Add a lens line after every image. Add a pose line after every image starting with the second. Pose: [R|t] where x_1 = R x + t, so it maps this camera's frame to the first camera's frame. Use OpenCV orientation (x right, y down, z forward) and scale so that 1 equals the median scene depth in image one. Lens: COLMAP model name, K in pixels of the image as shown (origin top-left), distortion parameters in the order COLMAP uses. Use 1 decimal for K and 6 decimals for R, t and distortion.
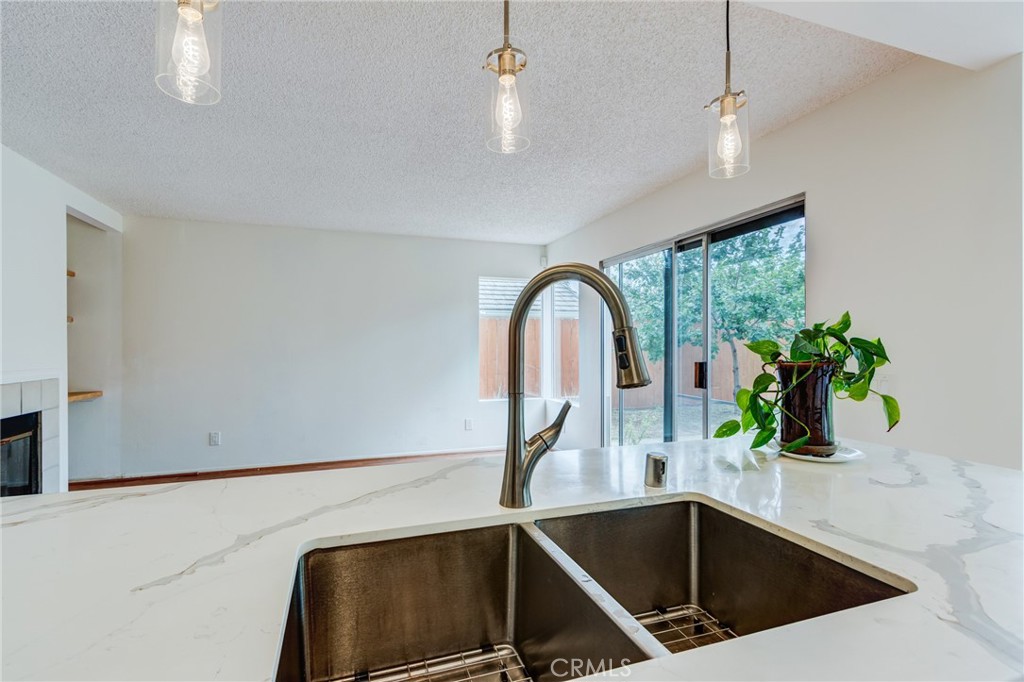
lens RADIAL K [[467.1, 0, 498.7], [0, 467.1, 347.6], [0, 0, 1]] dist [0.001876, 0.000057]
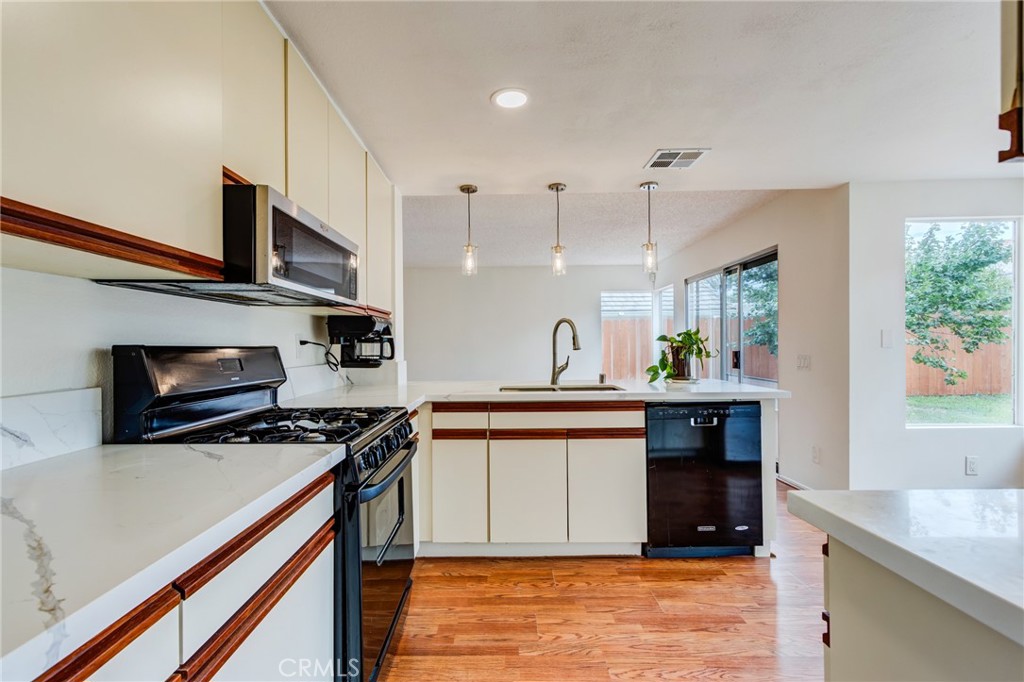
lens RADIAL K [[467.1, 0, 498.7], [0, 467.1, 347.6], [0, 0, 1]] dist [0.001876, 0.000057]
pose [[0.943026, -0.004288, -0.332691, 0.216970], [0.005913, 0.999975, 0.003872, 0.010102], [0.332666, -0.005619, 0.943028, -0.658074]]
